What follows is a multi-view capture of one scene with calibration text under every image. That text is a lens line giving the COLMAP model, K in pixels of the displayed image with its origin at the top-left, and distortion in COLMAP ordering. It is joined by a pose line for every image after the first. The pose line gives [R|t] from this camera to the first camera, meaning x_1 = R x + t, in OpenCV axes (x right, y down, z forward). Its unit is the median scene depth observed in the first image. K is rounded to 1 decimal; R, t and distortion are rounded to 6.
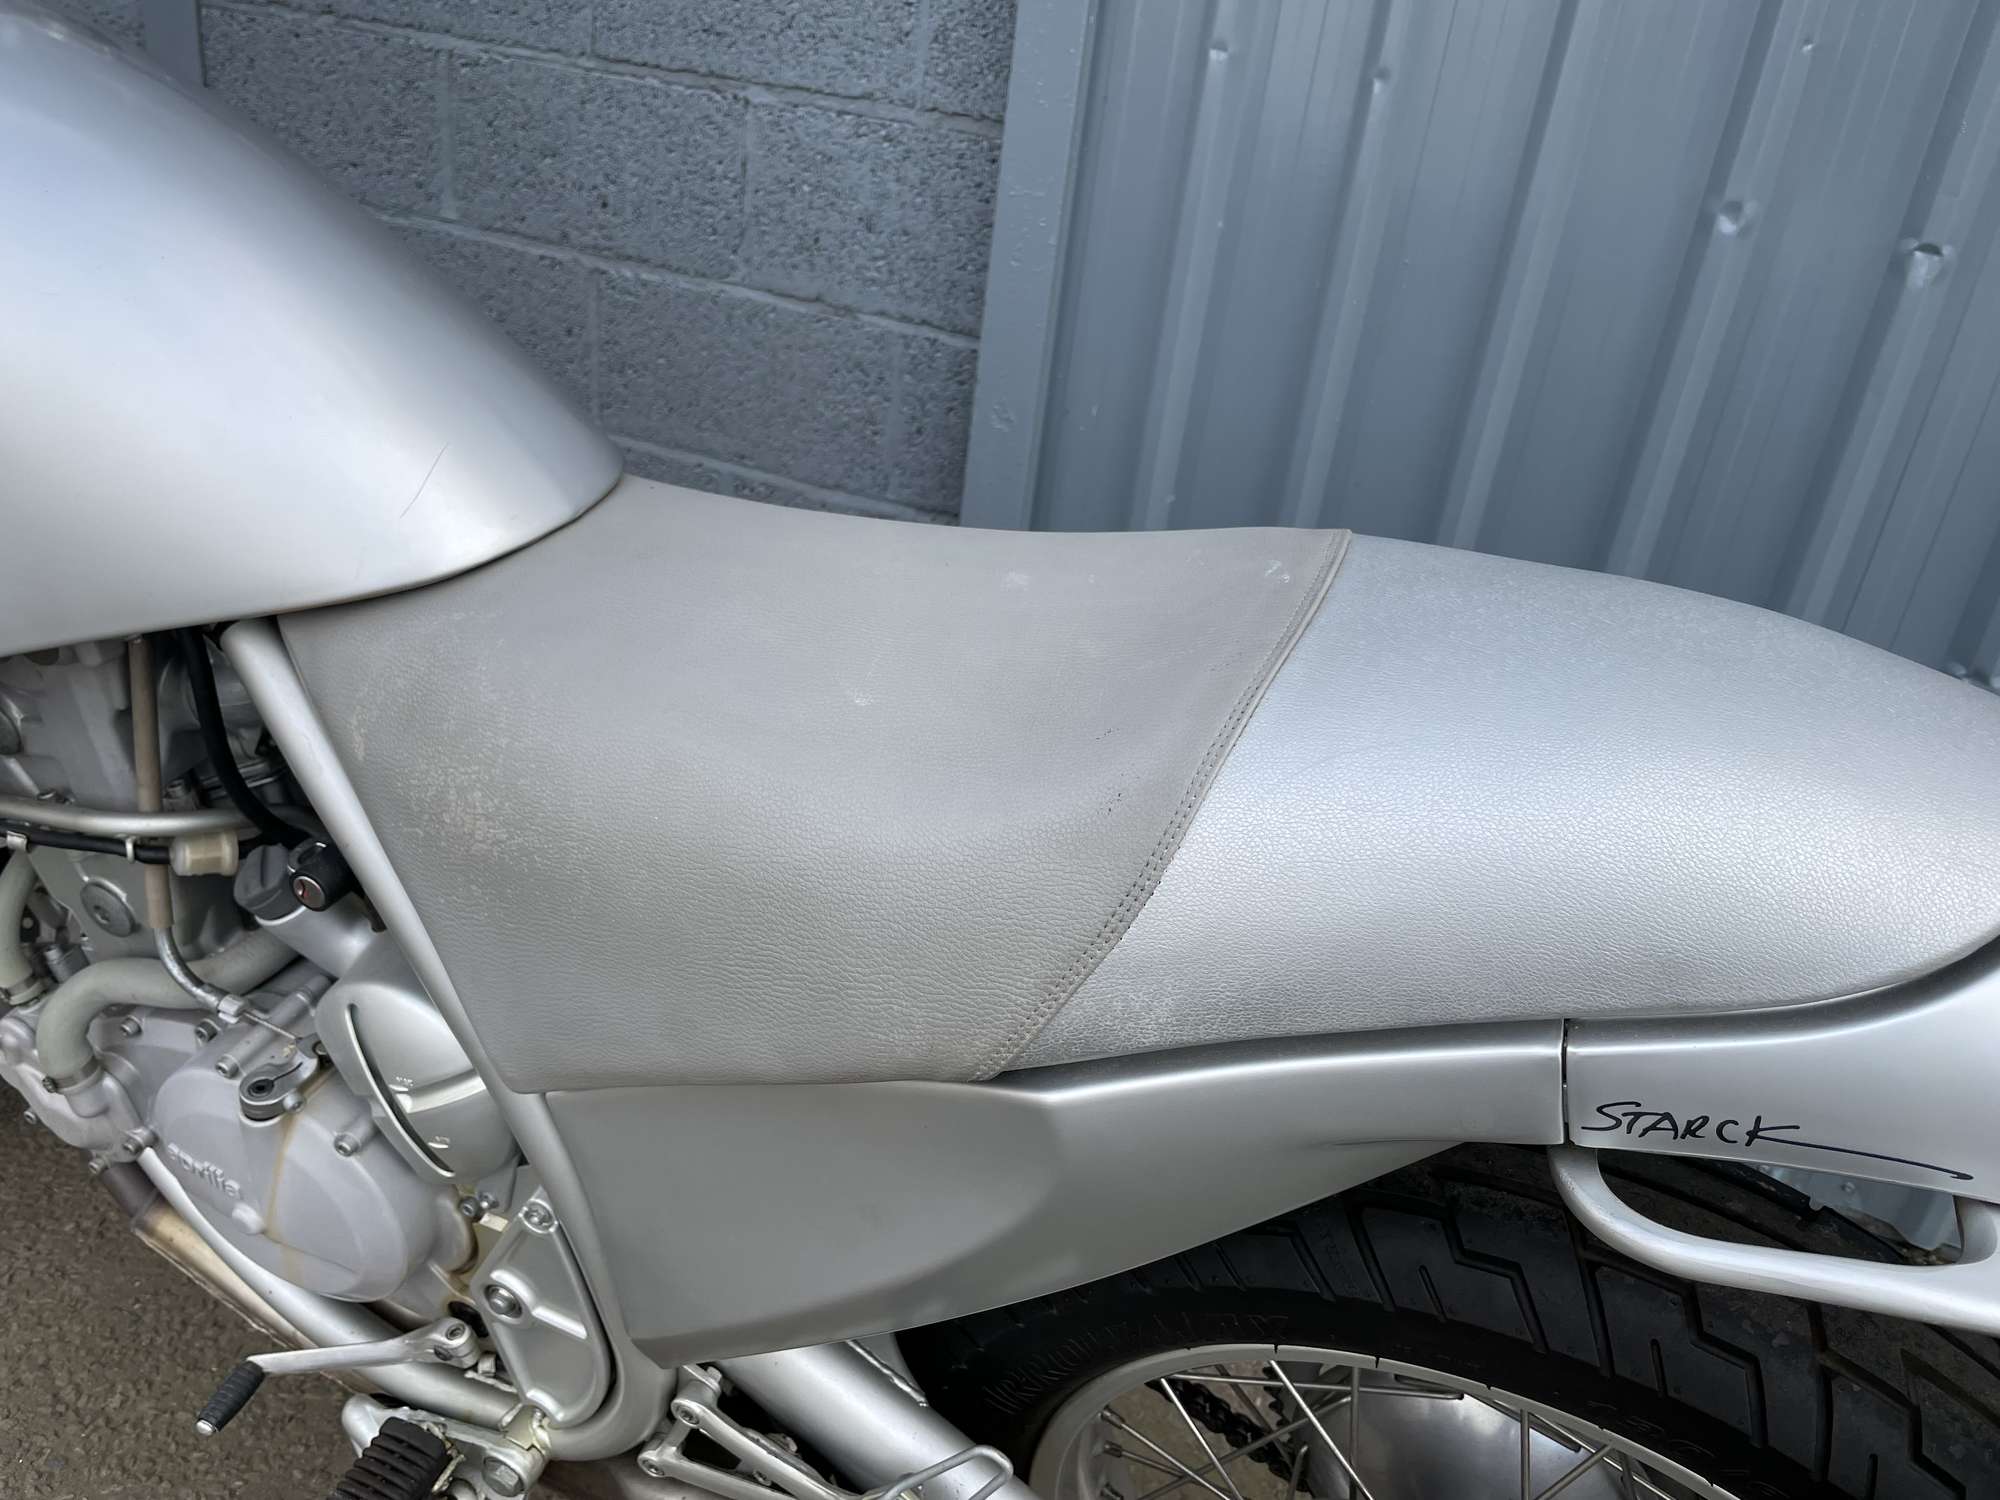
lens RADIAL K [[1537.3, 0, 981.3], [0, 1537.3, 742.4], [0, 0, 1]] dist [0.070742, -0.107270]
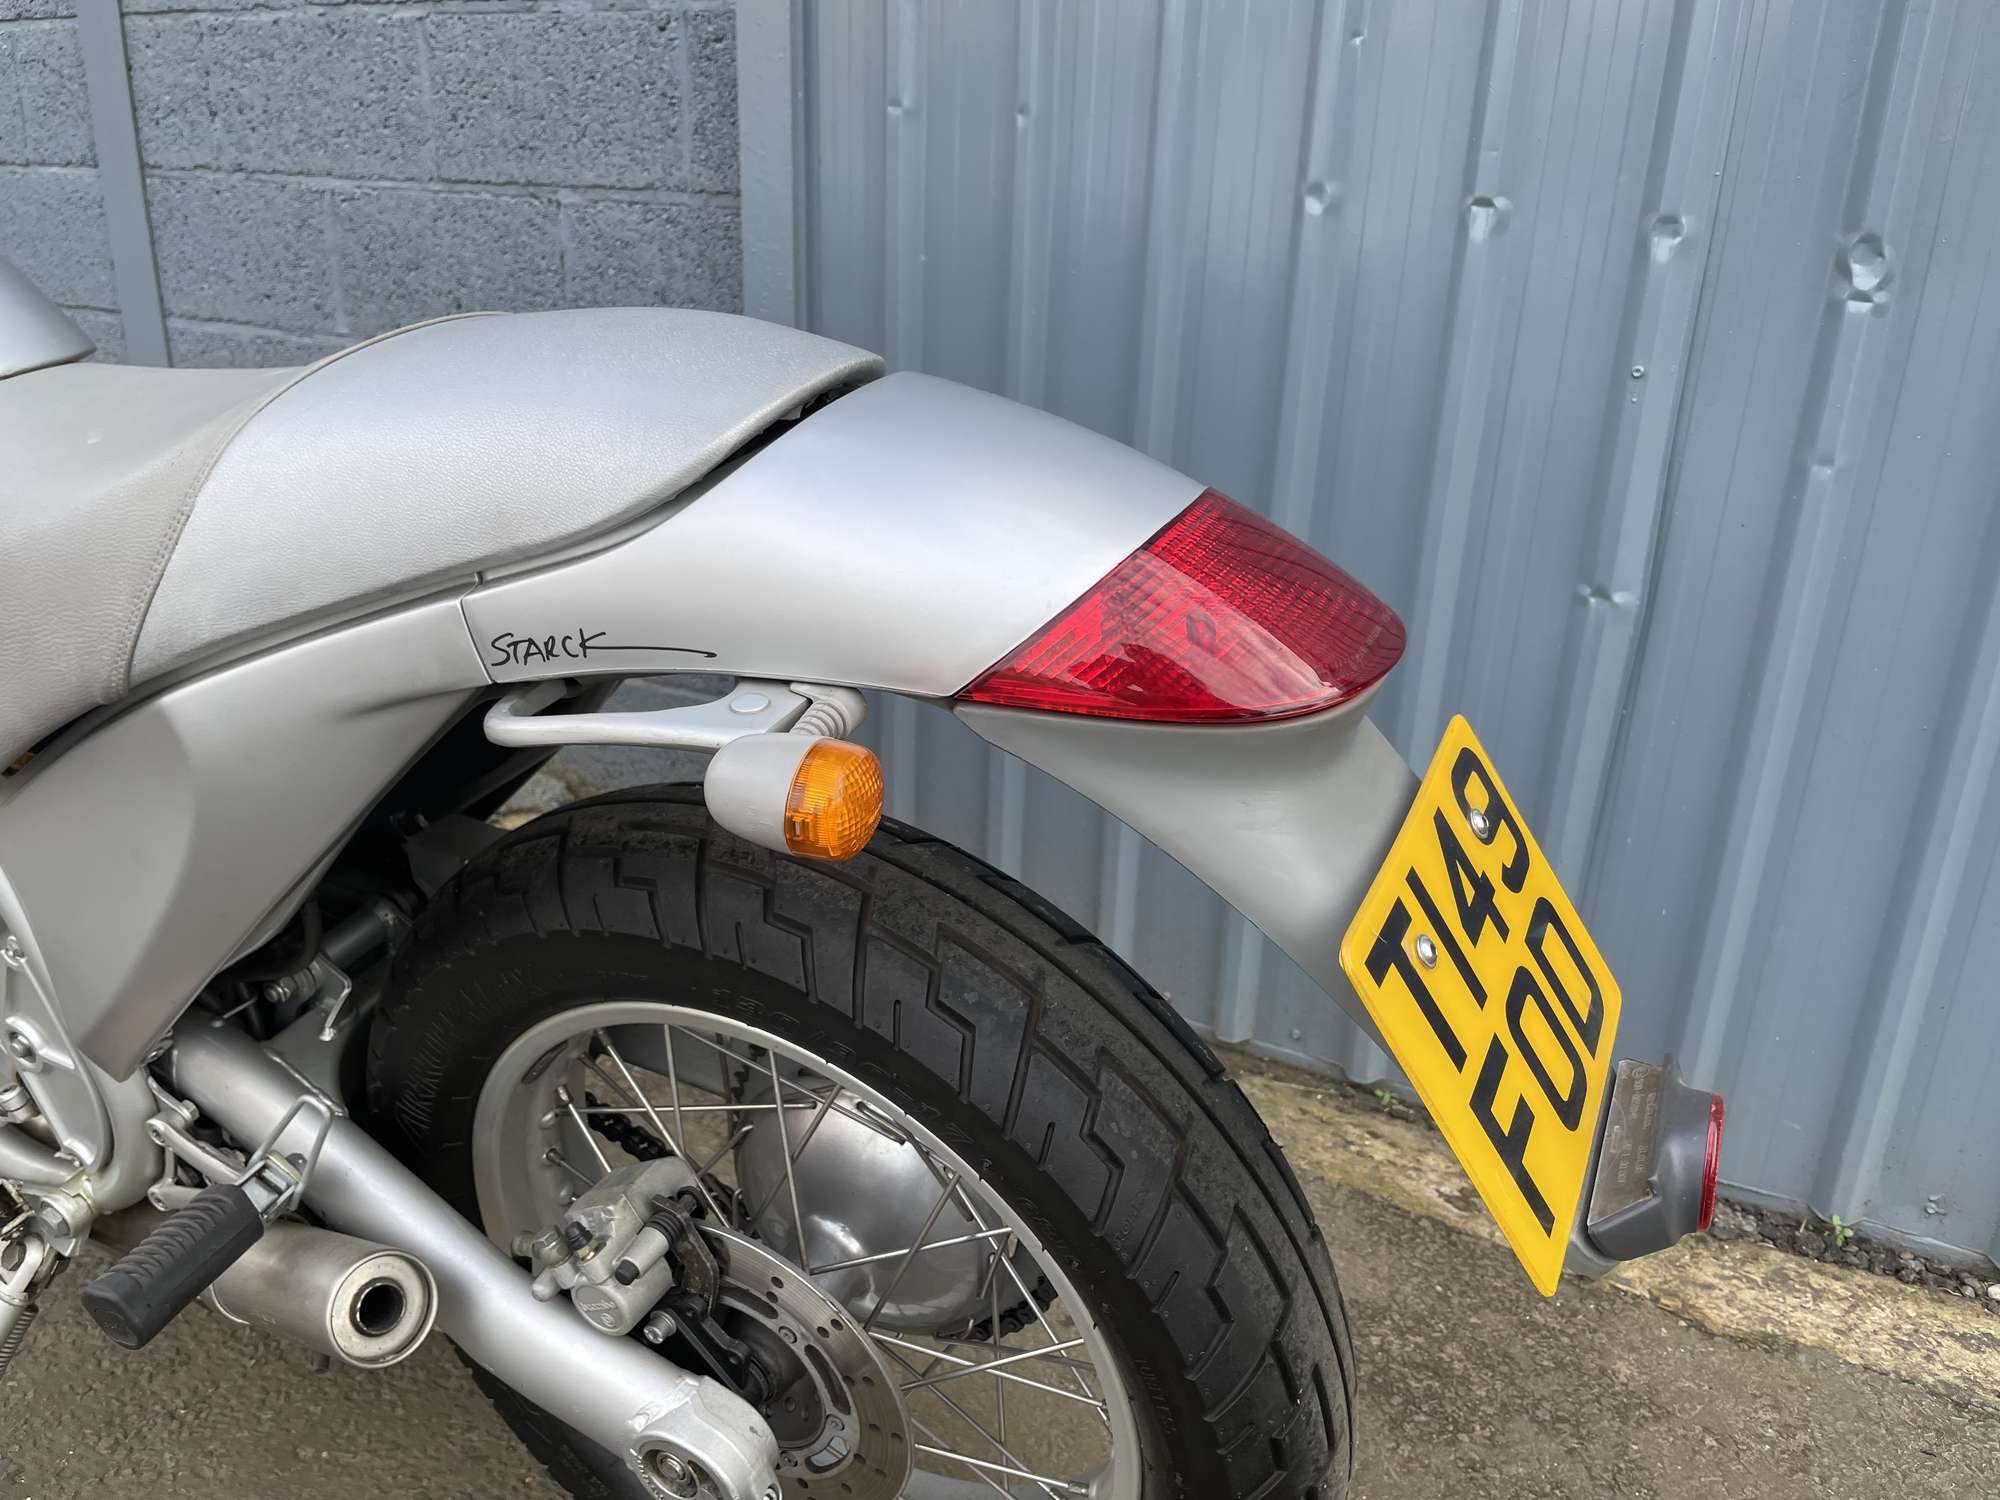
lens RADIAL K [[1537.3, 0, 990.6], [0, 1537.3, 751.3], [0, 0, 1]] dist [0.070742, -0.107270]
pose [[0.994427, -0.051996, -0.091708, 0.249184], [0.041705, 0.992971, -0.110765, 0.130643], [0.096823, 0.106323, 0.989606, -0.065922]]
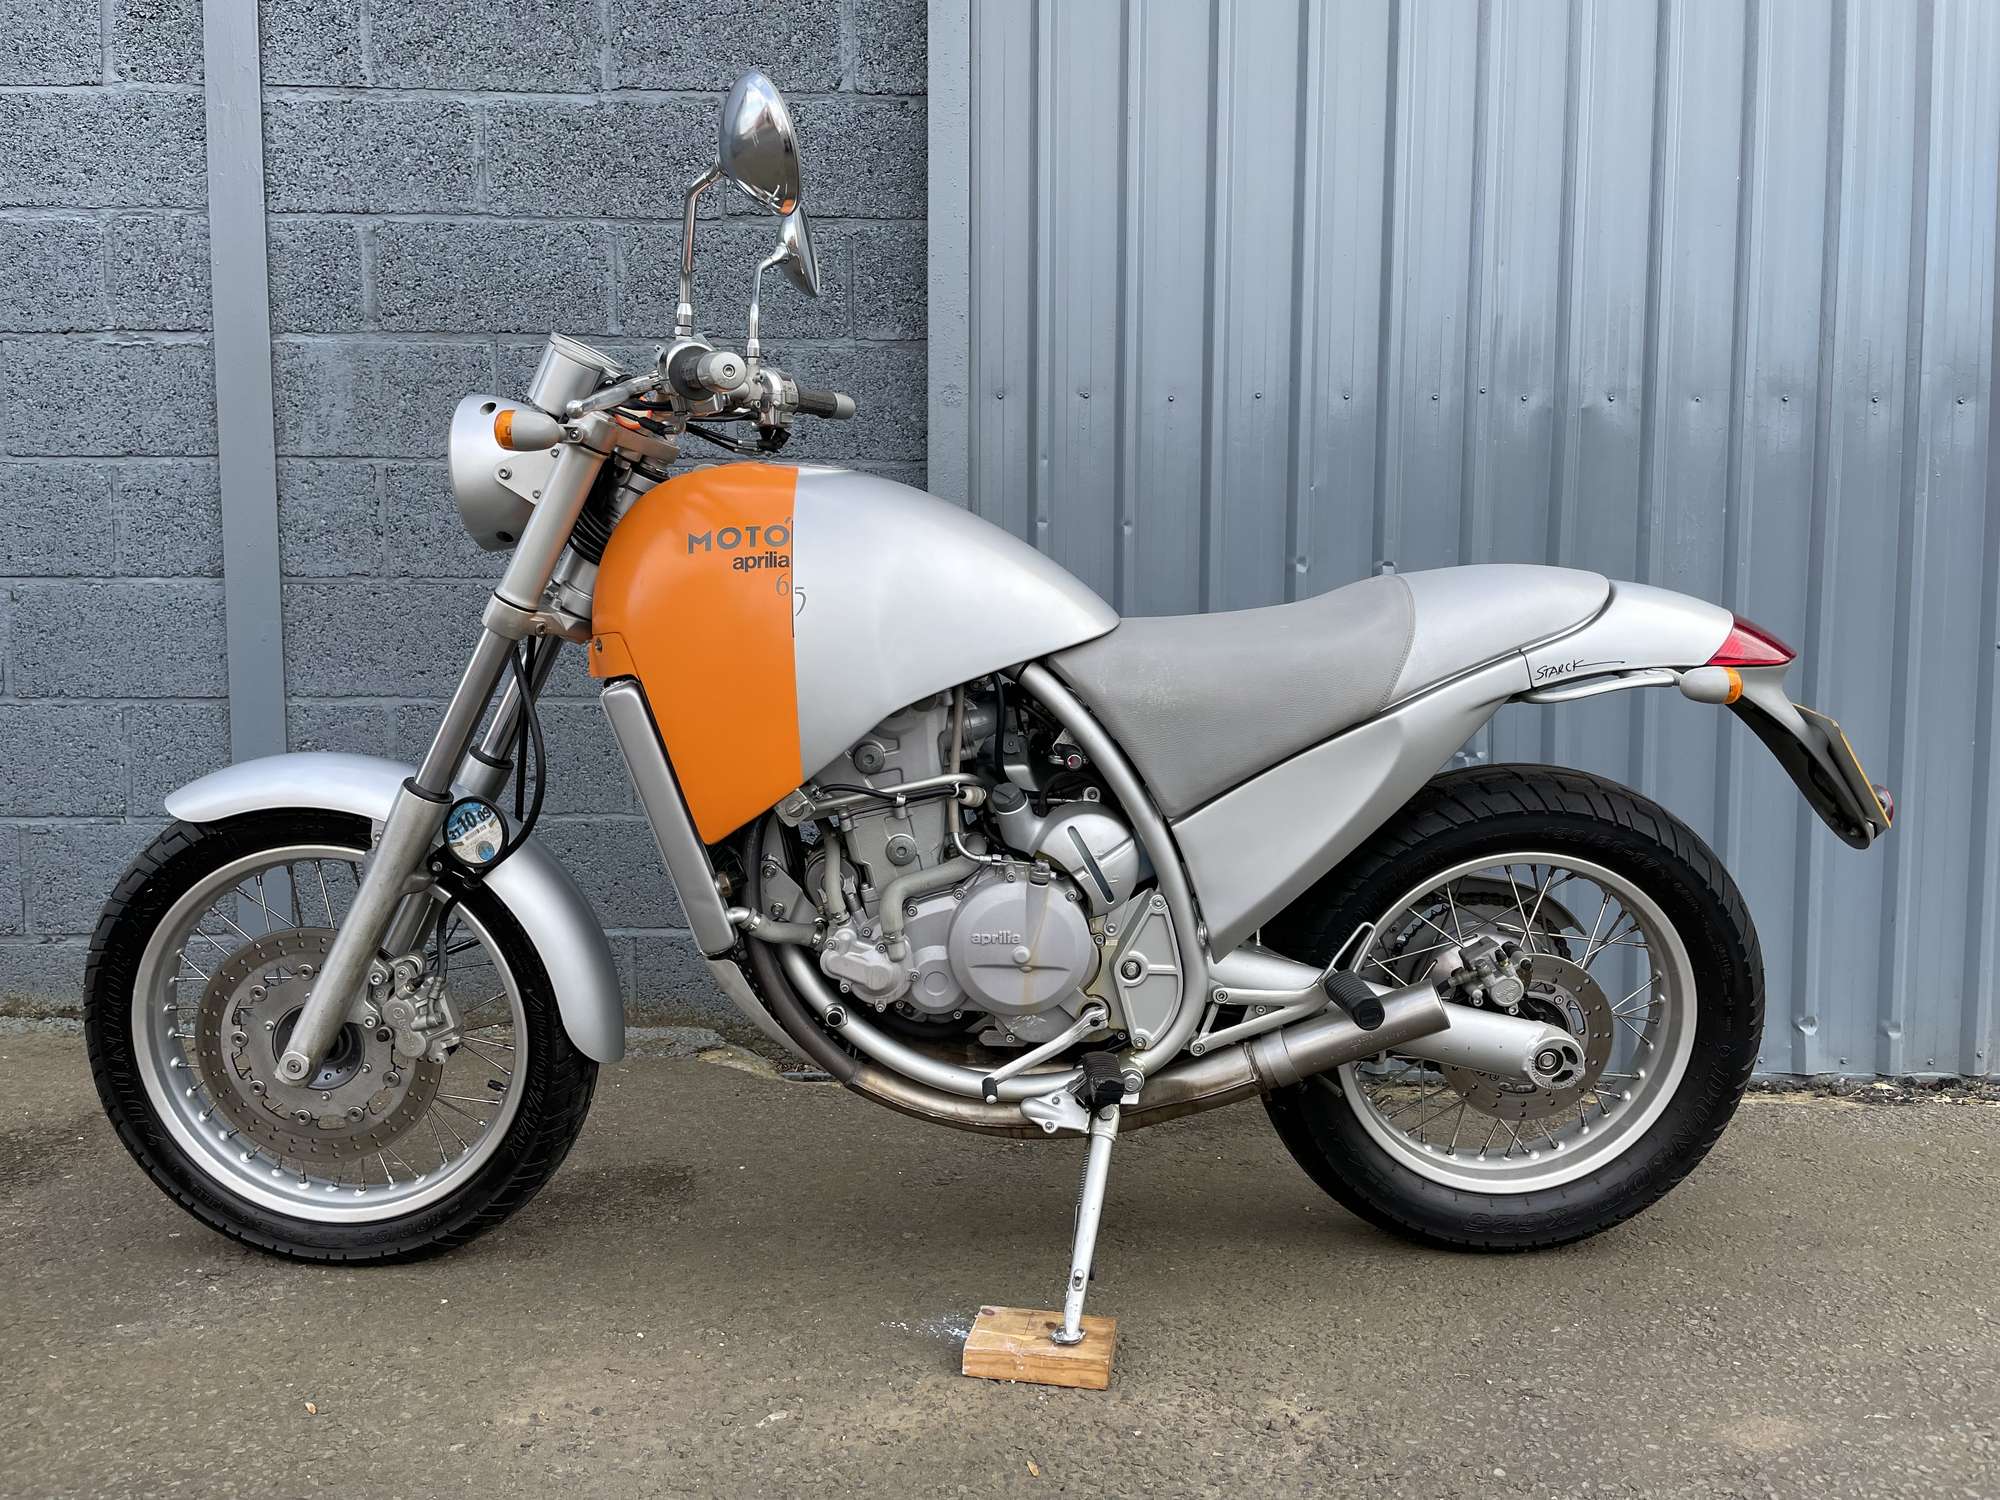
lens RADIAL K [[1537.3, 0, 1012.5], [0, 1537.3, 726.3], [0, 0, 1]] dist [0.070742, -0.107270]
pose [[0.896021, -0.137500, 0.422185, -0.591758], [0.283285, 0.909208, -0.305109, 0.292074], [-0.341901, 0.392982, 0.853621, -0.423521]]
